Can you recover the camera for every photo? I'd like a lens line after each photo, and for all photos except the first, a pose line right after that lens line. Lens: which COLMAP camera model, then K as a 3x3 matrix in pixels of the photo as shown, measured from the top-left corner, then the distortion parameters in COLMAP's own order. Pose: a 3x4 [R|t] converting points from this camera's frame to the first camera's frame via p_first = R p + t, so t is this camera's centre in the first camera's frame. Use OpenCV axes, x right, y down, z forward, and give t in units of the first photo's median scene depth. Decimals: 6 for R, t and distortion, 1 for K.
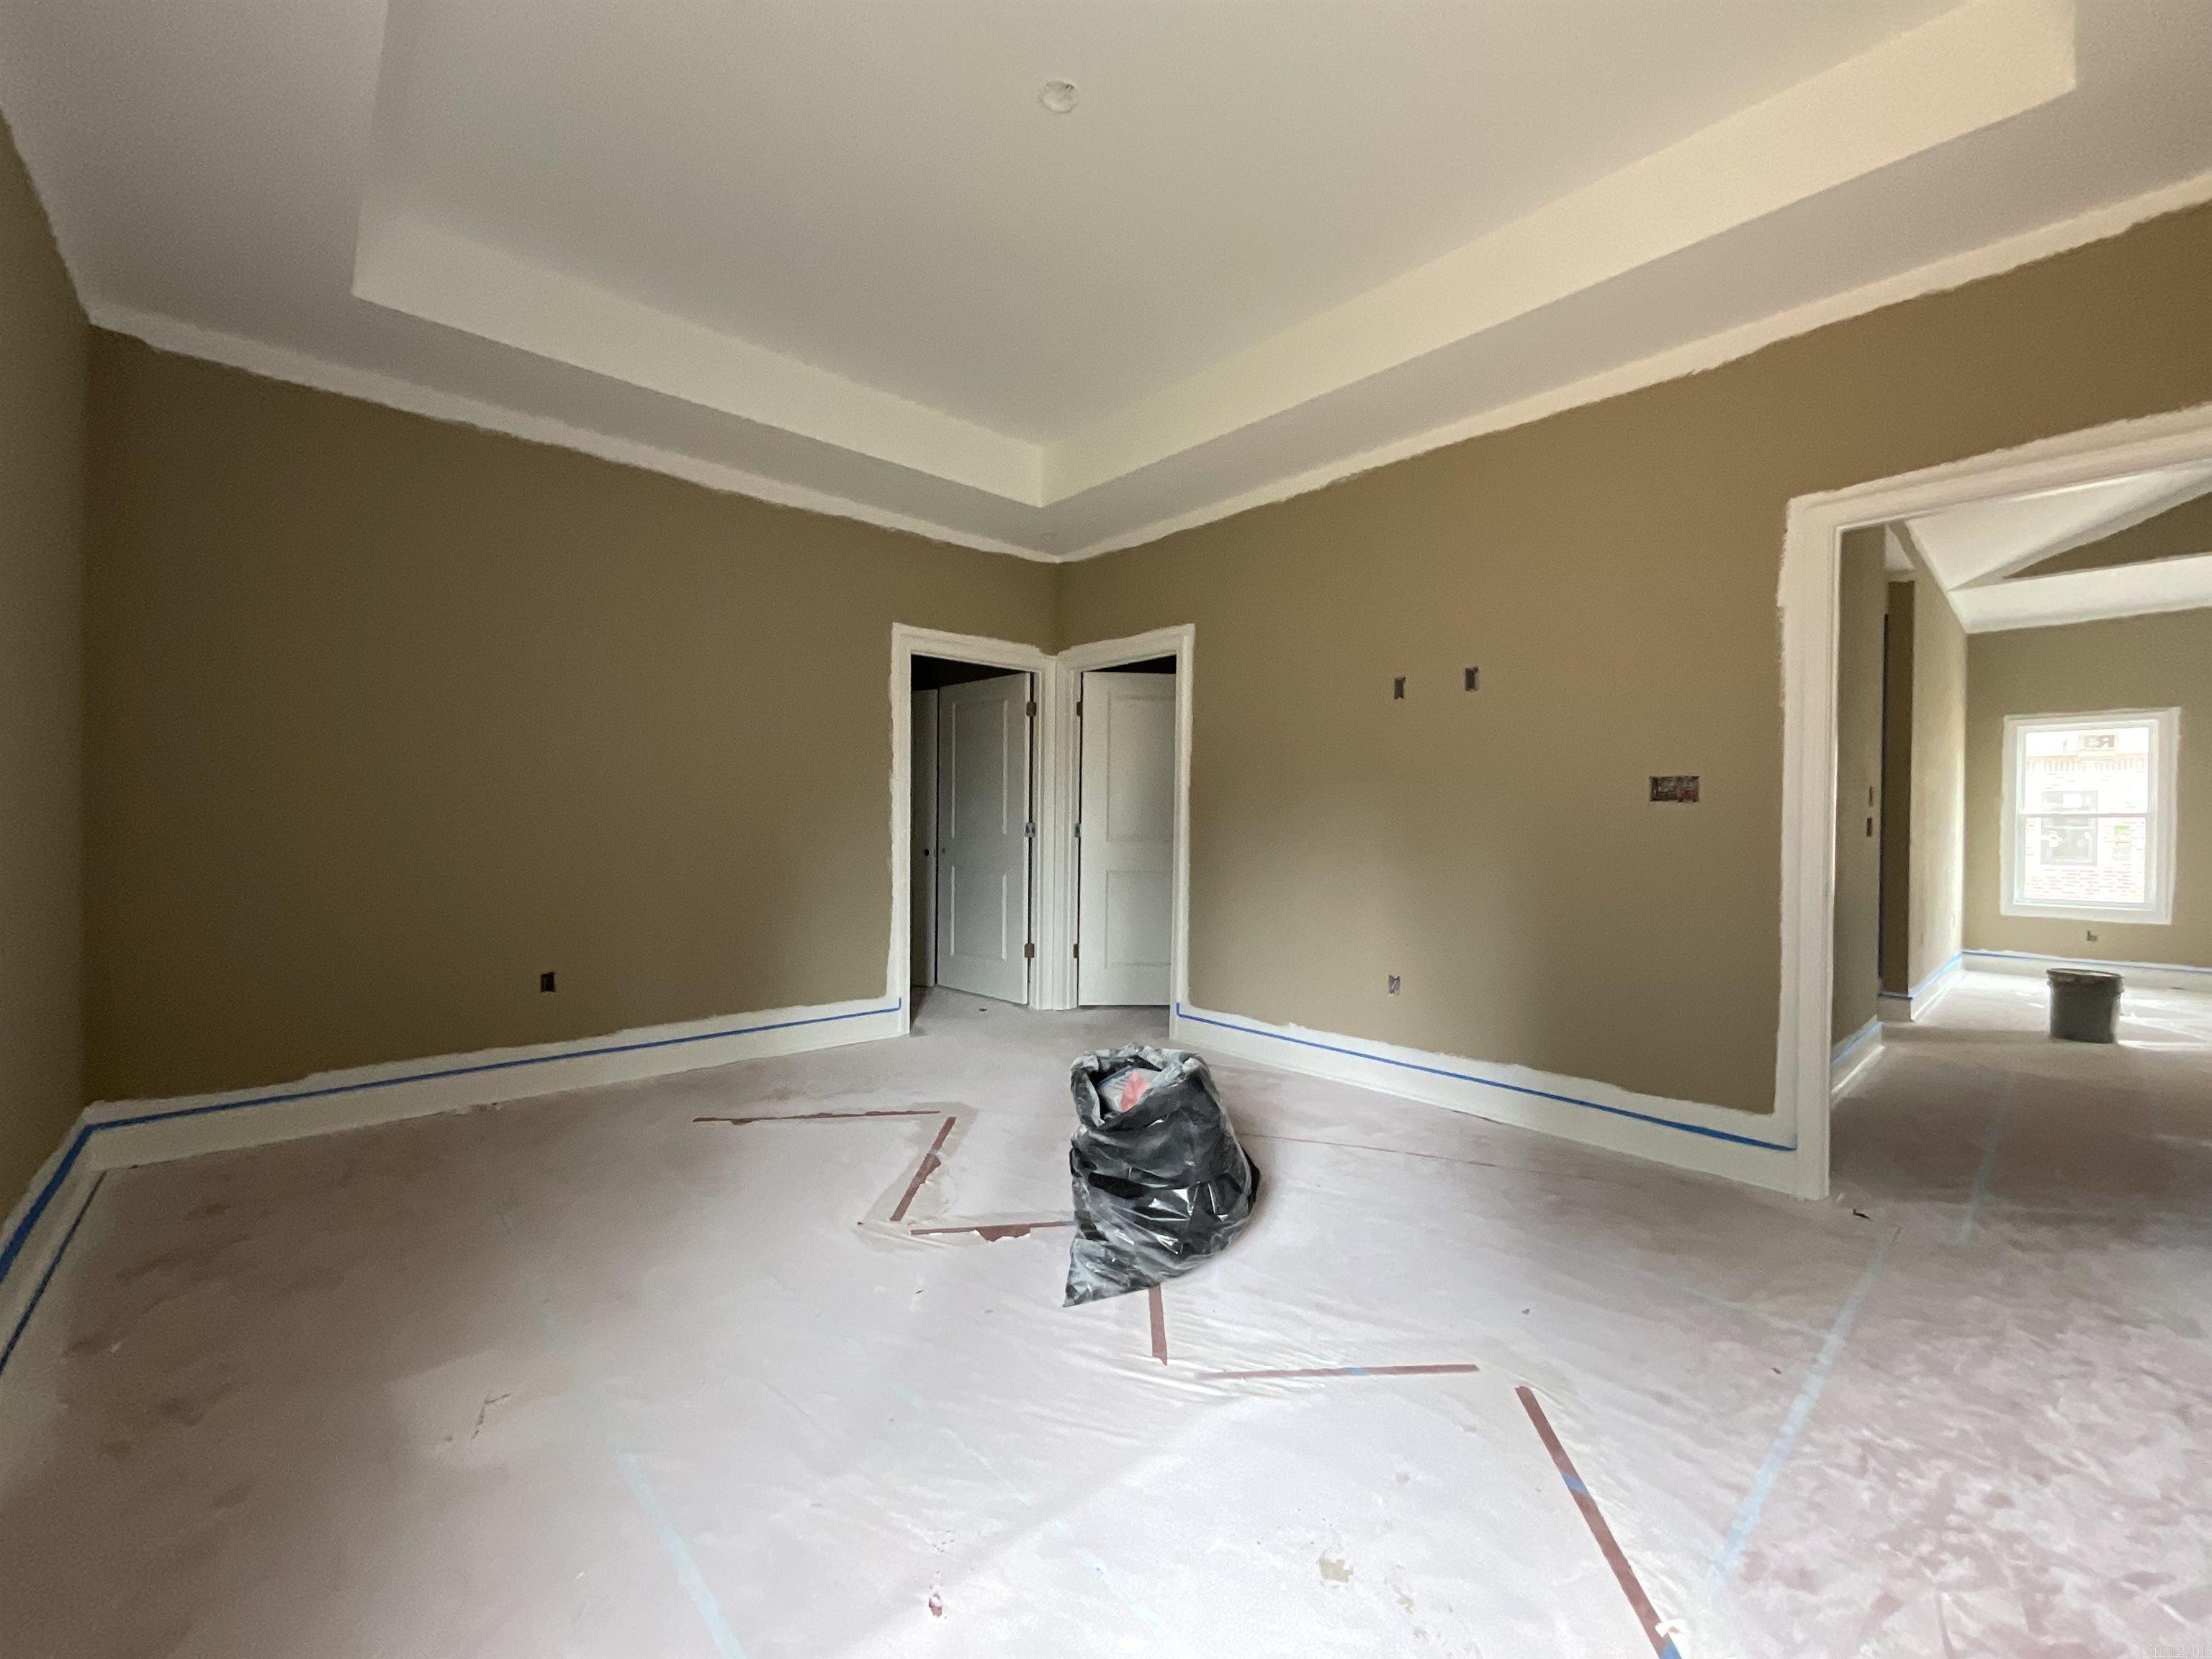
lens RADIAL K [[897.6, 0, 1103.5], [0, 897.6, 830.2], [0, 0, 1]] dist [-0.000023, -0.000093]
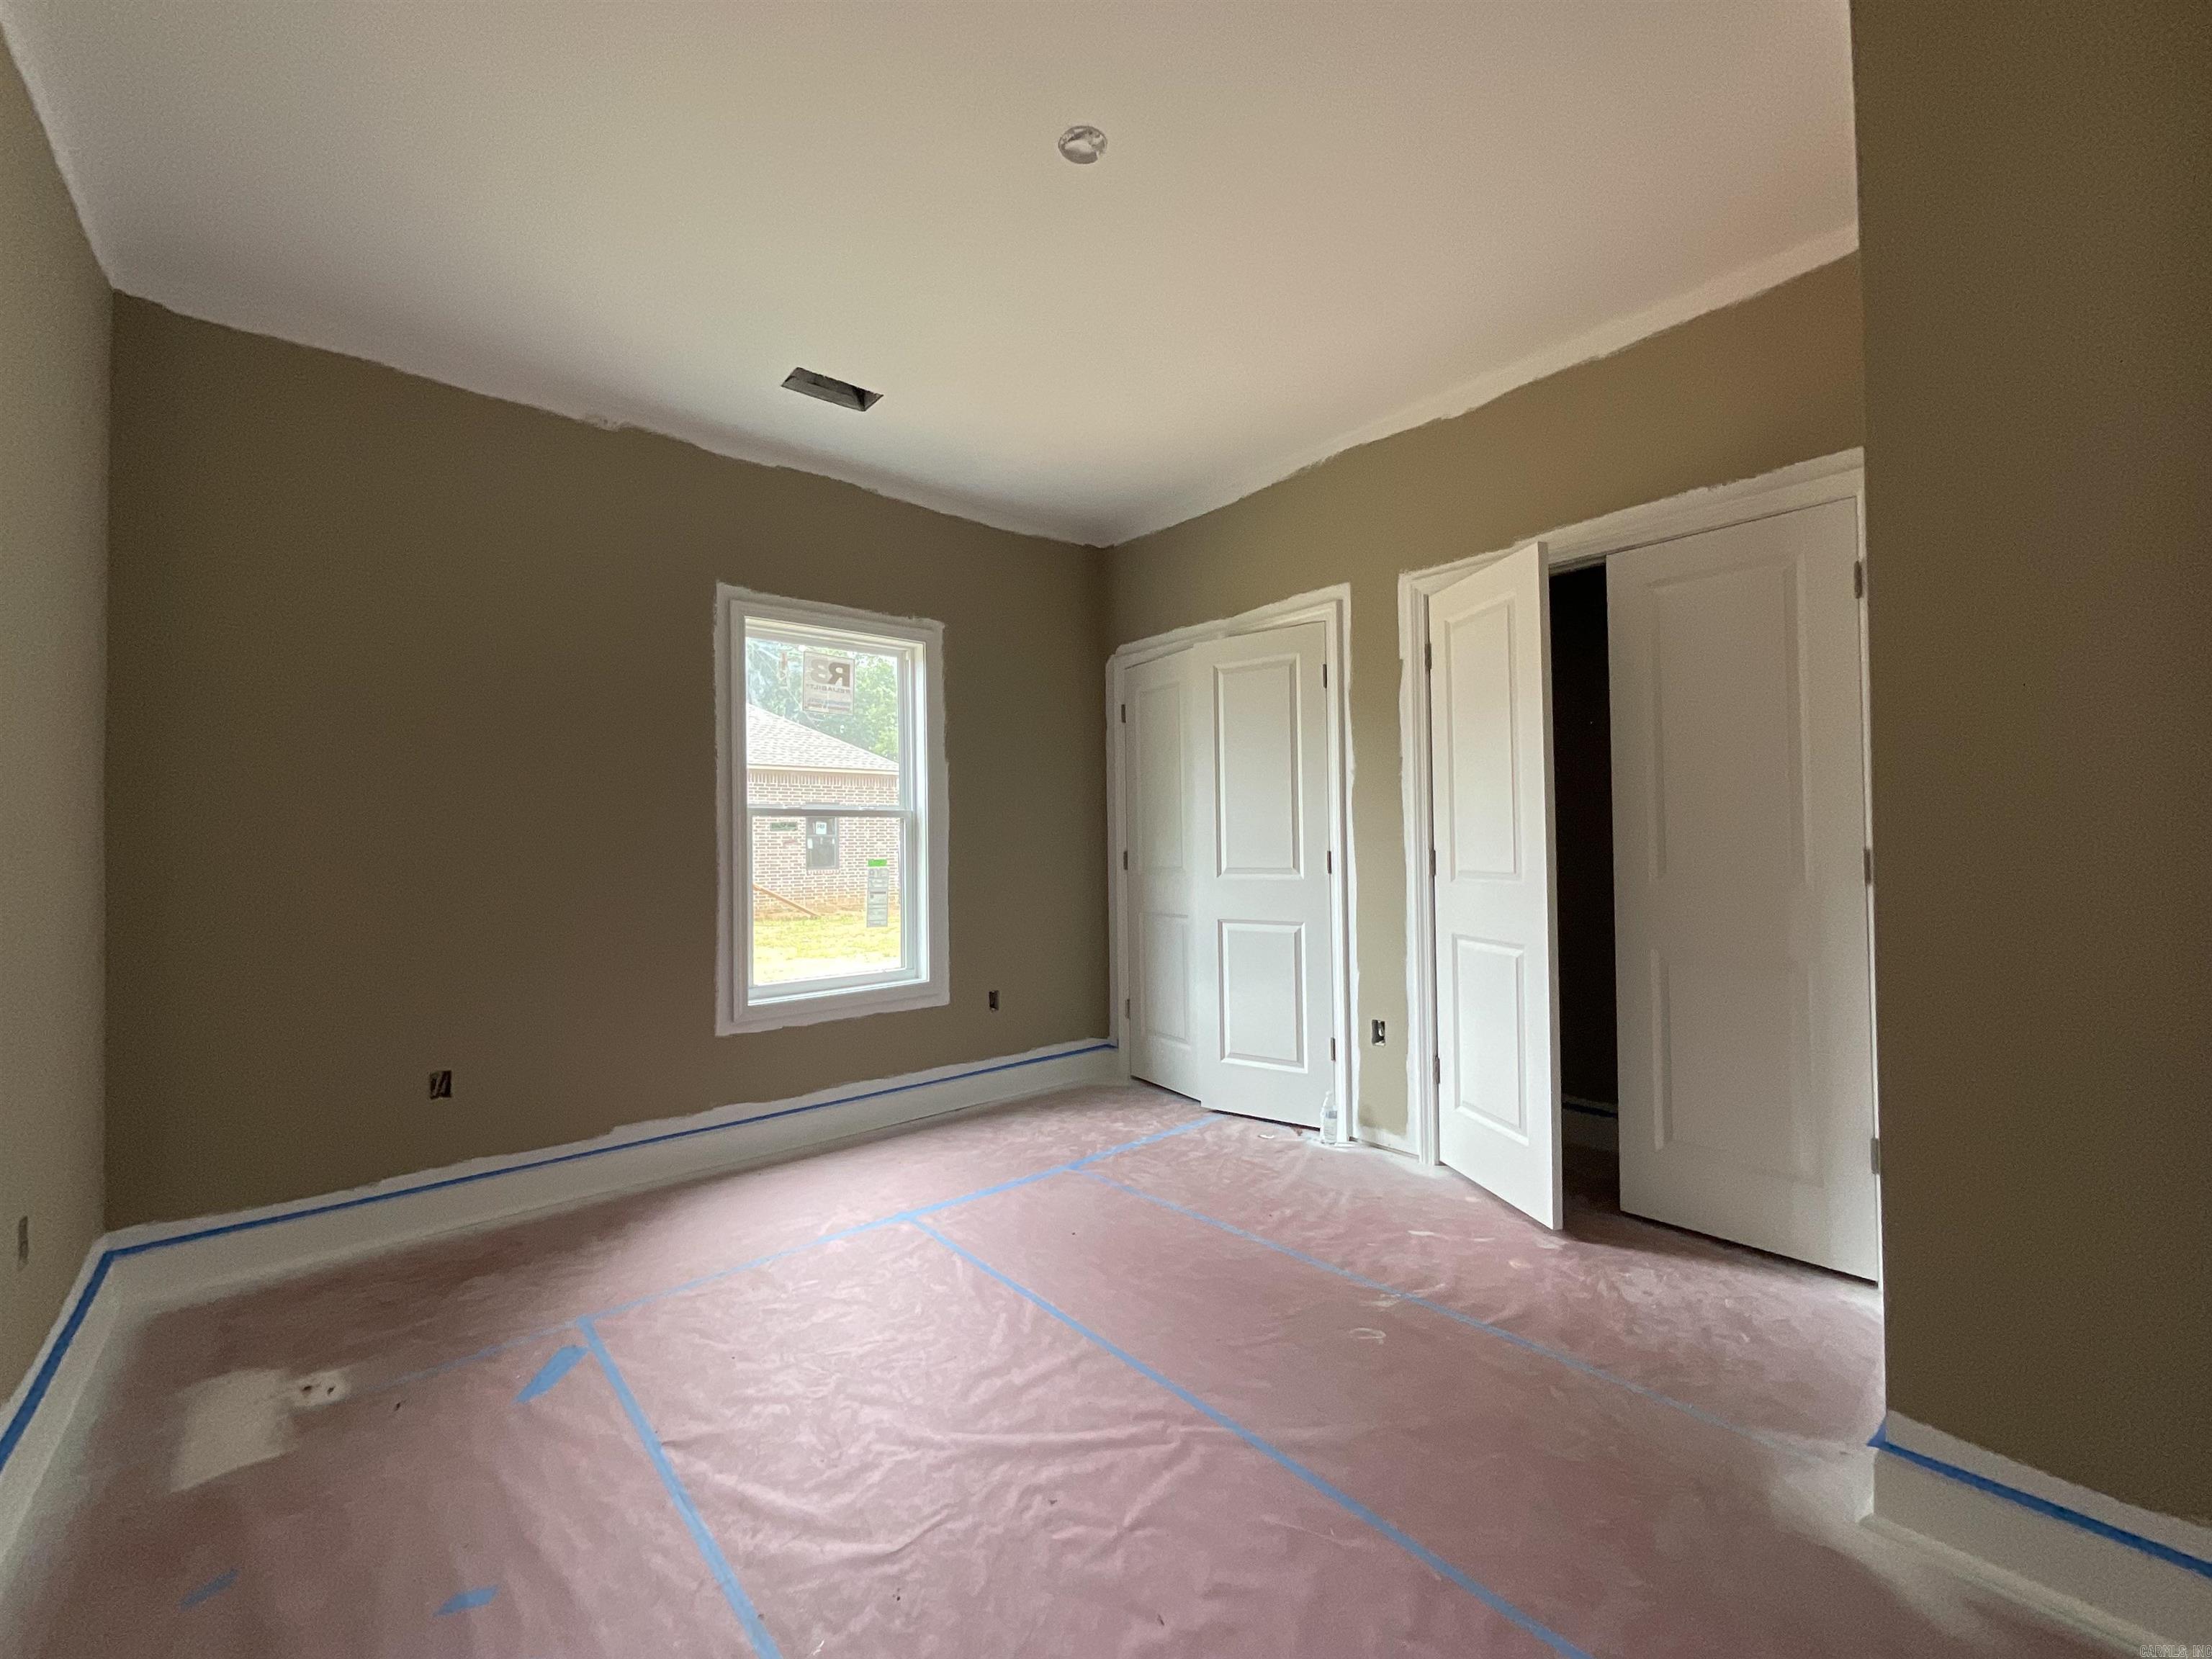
lens RADIAL K [[897.6, 0, 1125.4], [0, 897.6, 834.1], [0, 0, 1]] dist [-0.000023, -0.000093]
pose [[0.000316, 0.000709, 1.000000, 0.586679], [0.019916, 0.999801, -0.000715, -0.002050], [-0.999802, 0.019916, 0.000302, 0.825292]]
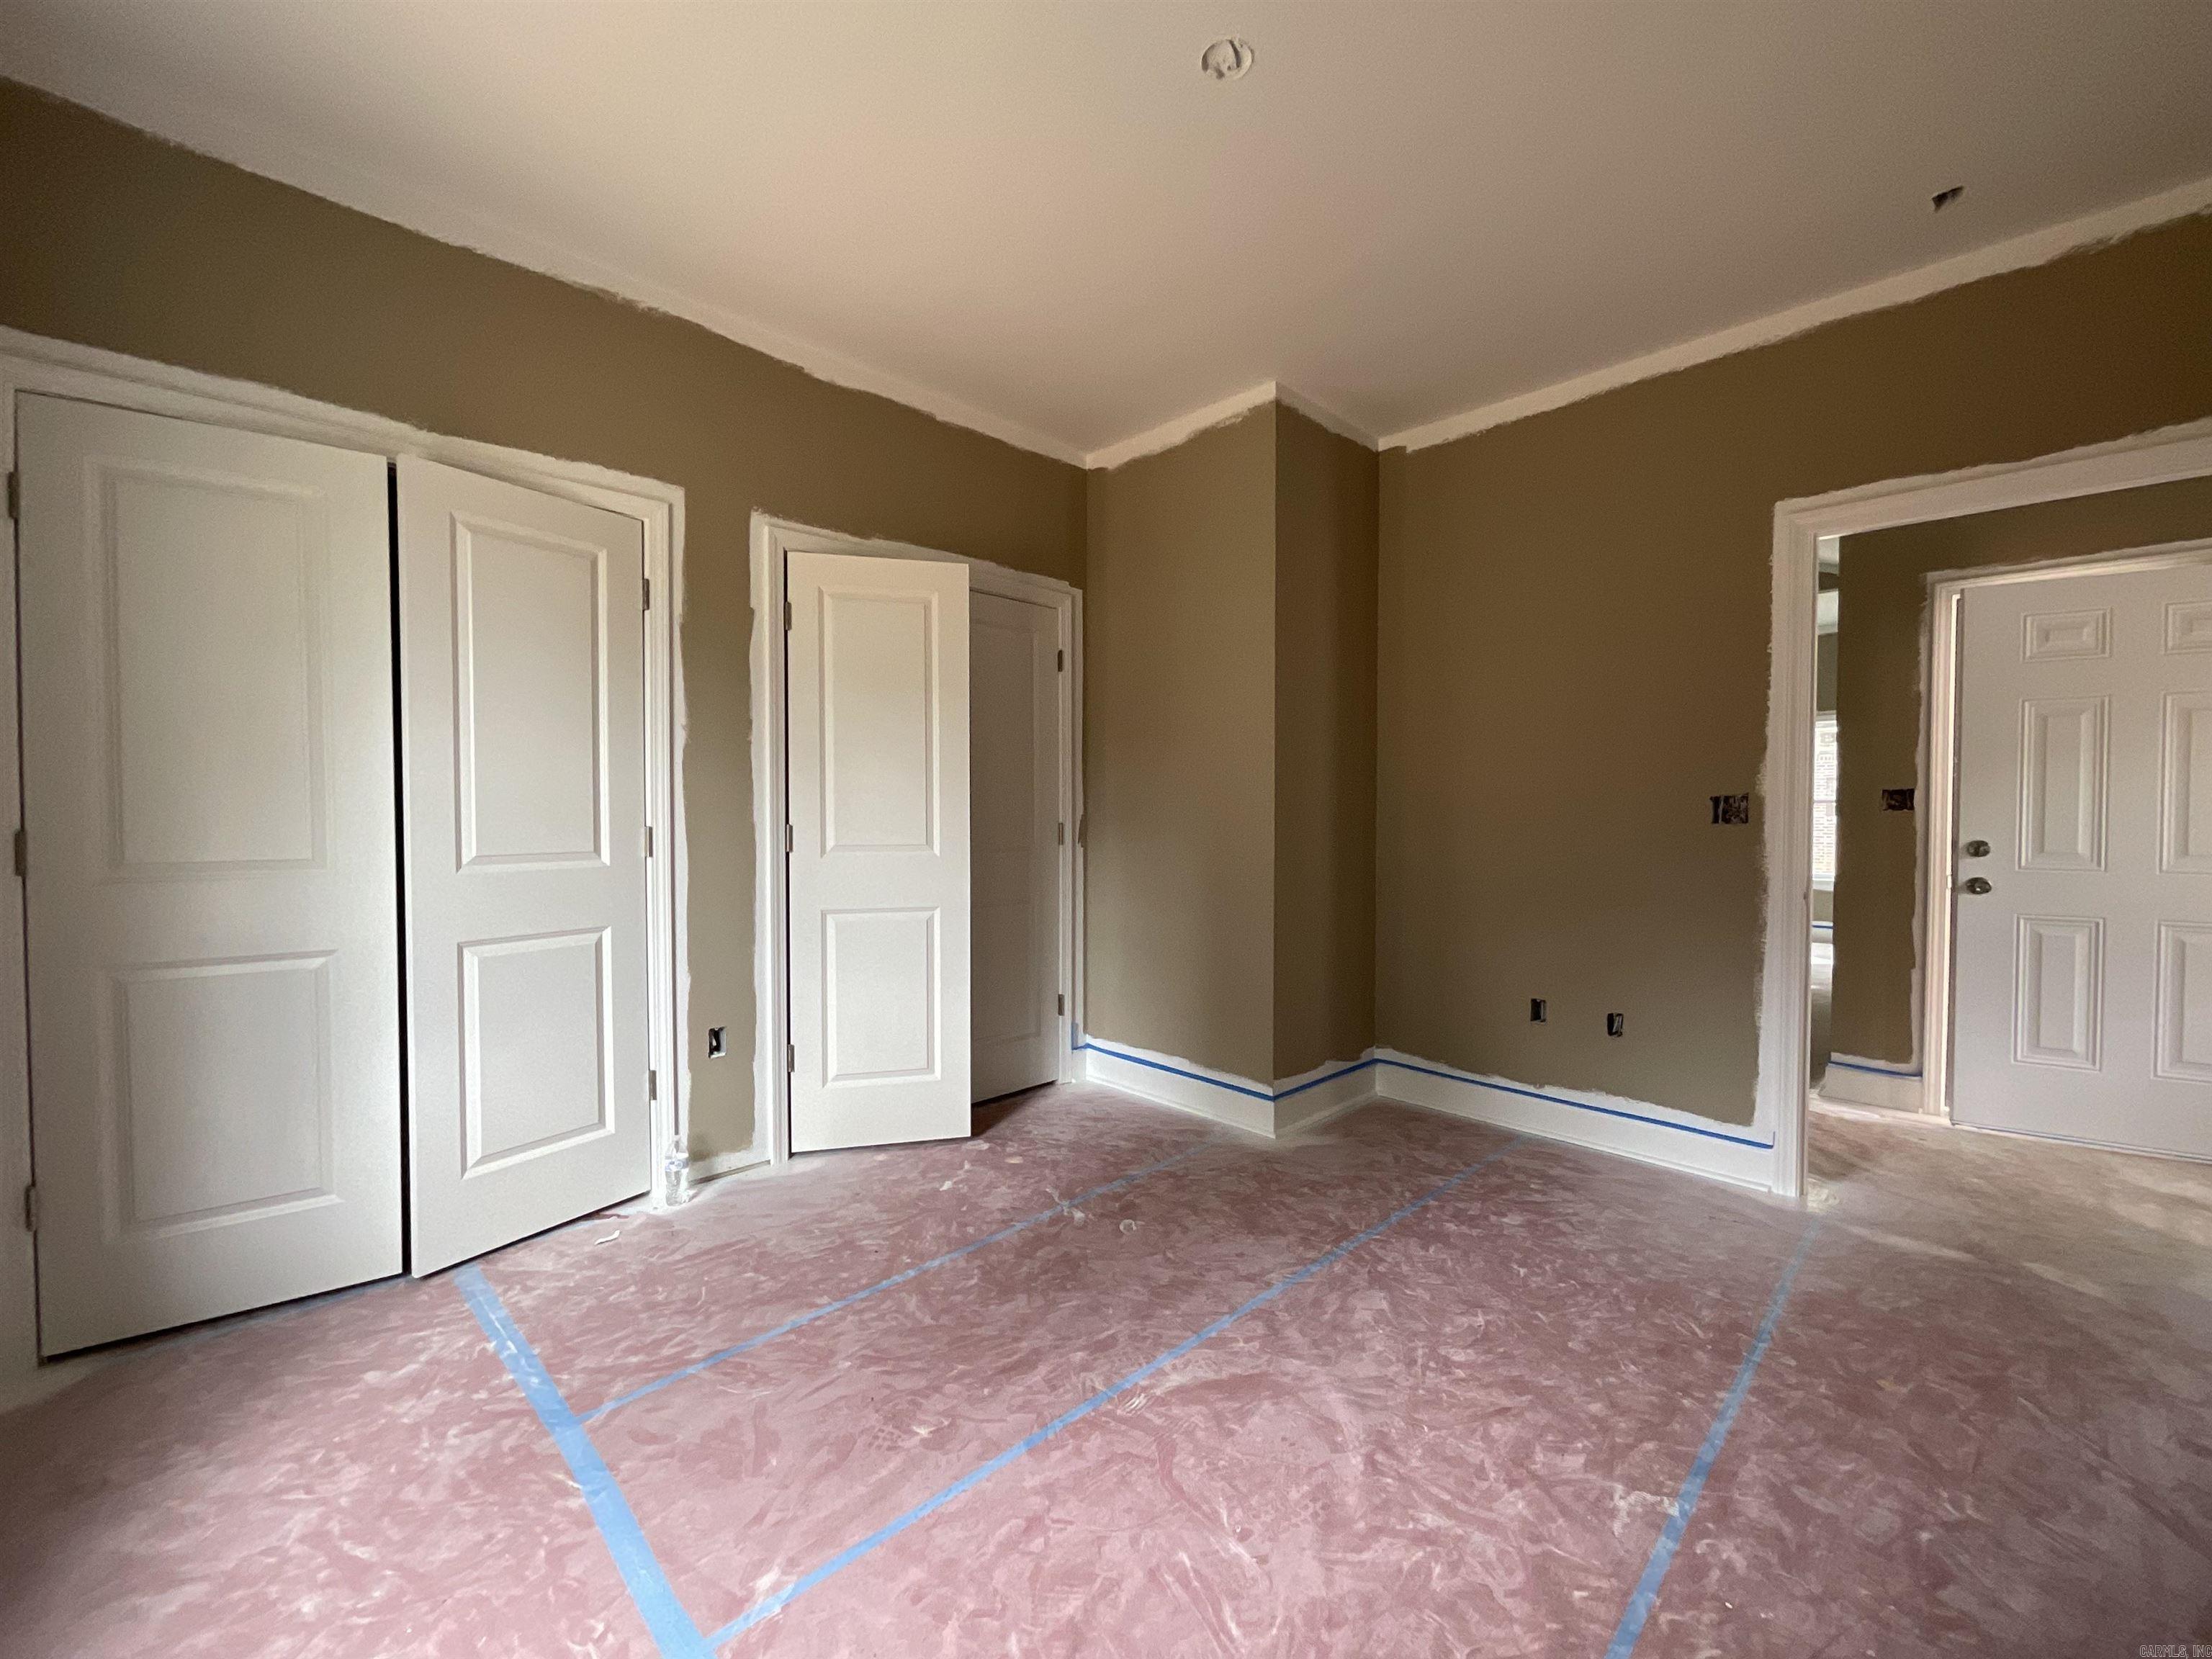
lens RADIAL K [[897.6, 0, 1105.9], [0, 897.6, 822.9], [0, 0, 1]] dist [-0.000023, -0.000093]
pose [[-0.998642, -0.013476, -0.050329, 0.836800], [-0.014480, 0.999702, 0.019639, -0.002402], [0.050049, 0.020341, -0.998540, 1.037196]]
